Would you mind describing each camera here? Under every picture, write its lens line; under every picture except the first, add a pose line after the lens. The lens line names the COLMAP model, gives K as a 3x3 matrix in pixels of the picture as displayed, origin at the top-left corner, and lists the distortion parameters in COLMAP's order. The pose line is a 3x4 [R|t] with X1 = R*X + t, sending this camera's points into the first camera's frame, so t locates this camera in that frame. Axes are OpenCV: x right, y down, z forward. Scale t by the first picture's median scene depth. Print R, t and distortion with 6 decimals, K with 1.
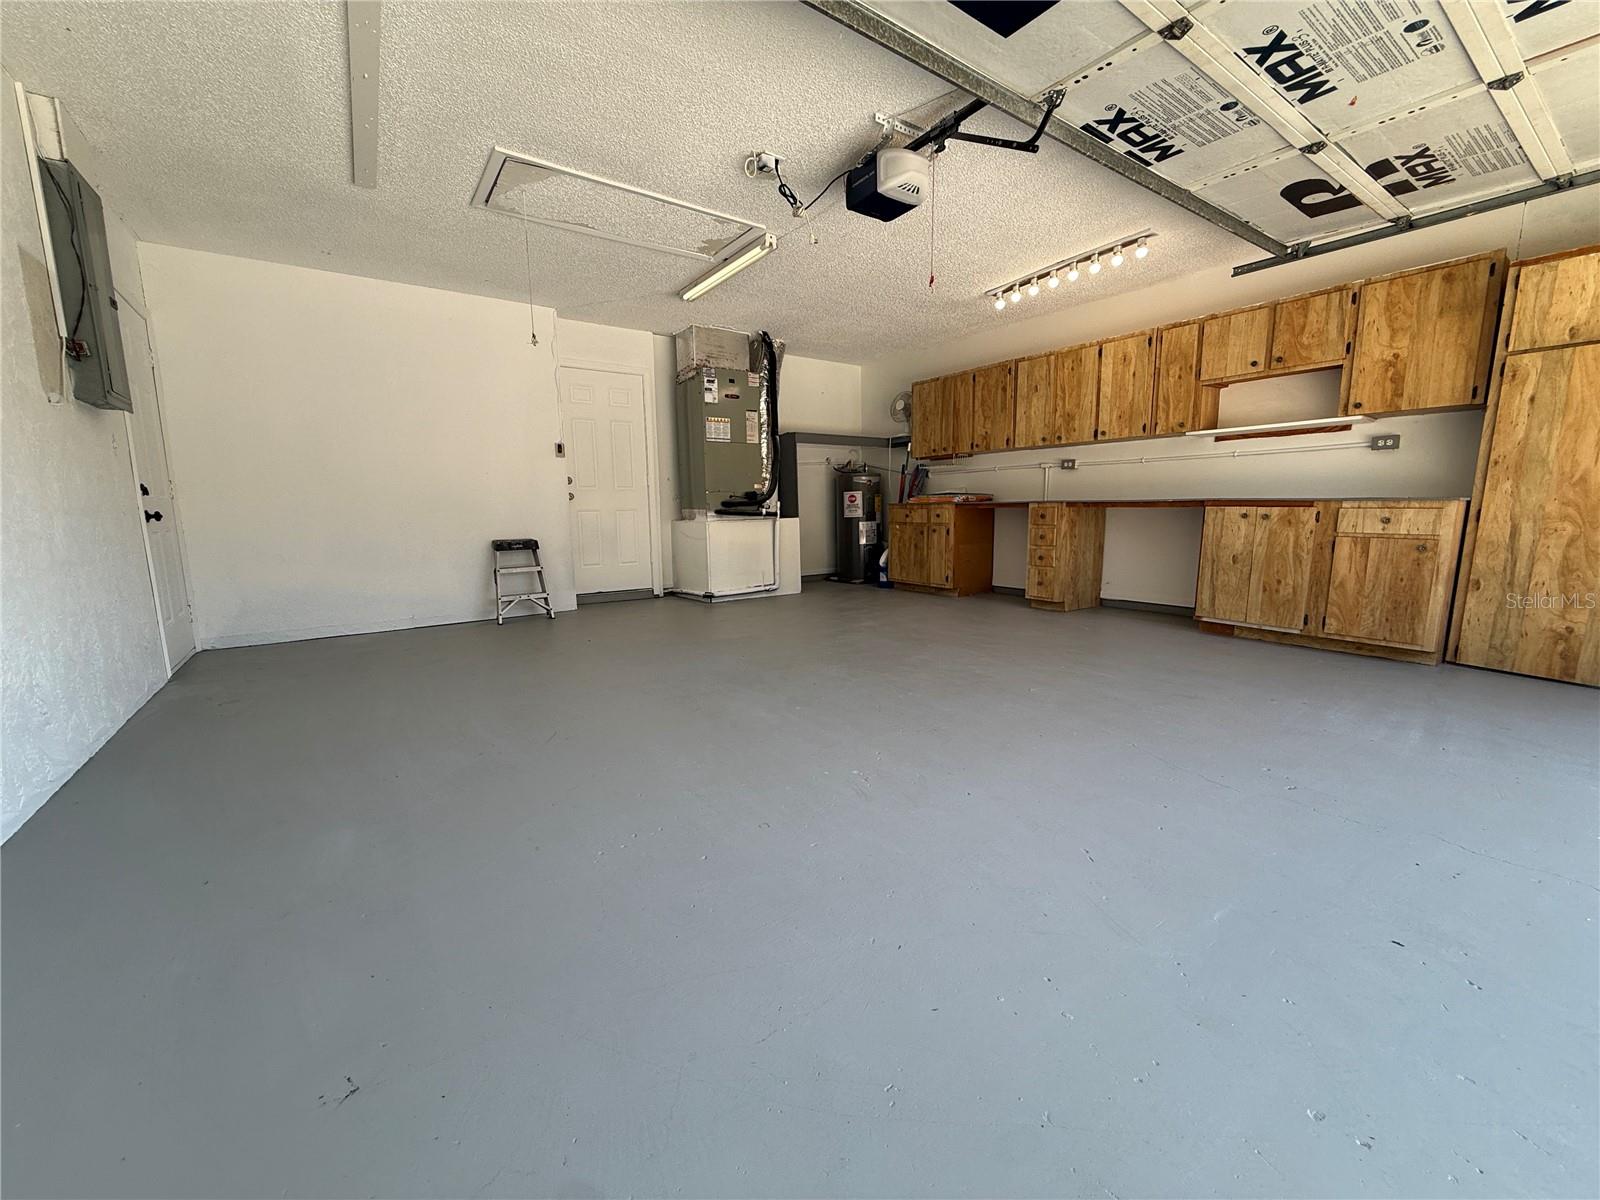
lens RADIAL K [[635.4, 0, 800.1], [0, 635.4, 601.1], [0, 0, 1]] dist [-0.000566, -0.000326]
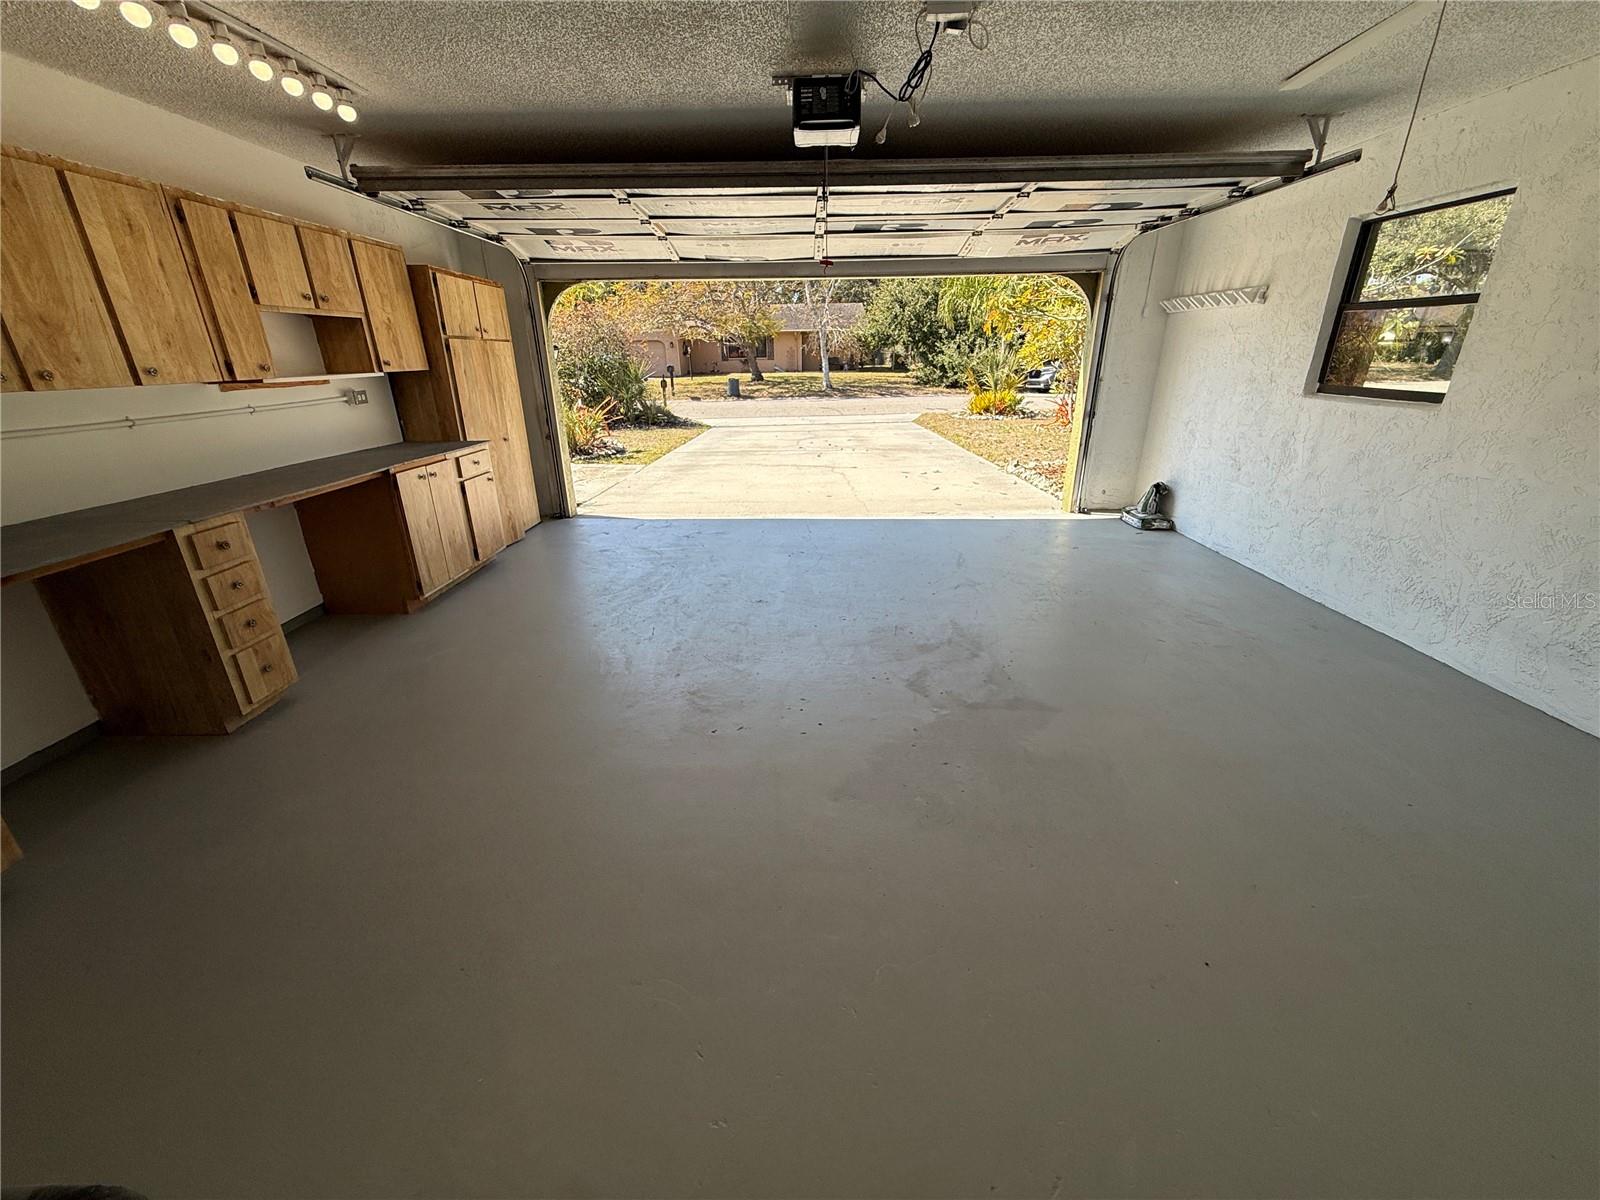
lens RADIAL K [[635.4, 0, 800.0], [0, 635.4, 602.1], [0, 0, 1]] dist [-0.000566, -0.000326]
pose [[-0.807953, -0.193608, 0.556532, -0.324206], [0.110367, 0.878043, 0.465682, -0.345504], [-0.578819, 0.437672, -0.688049, 1.386491]]
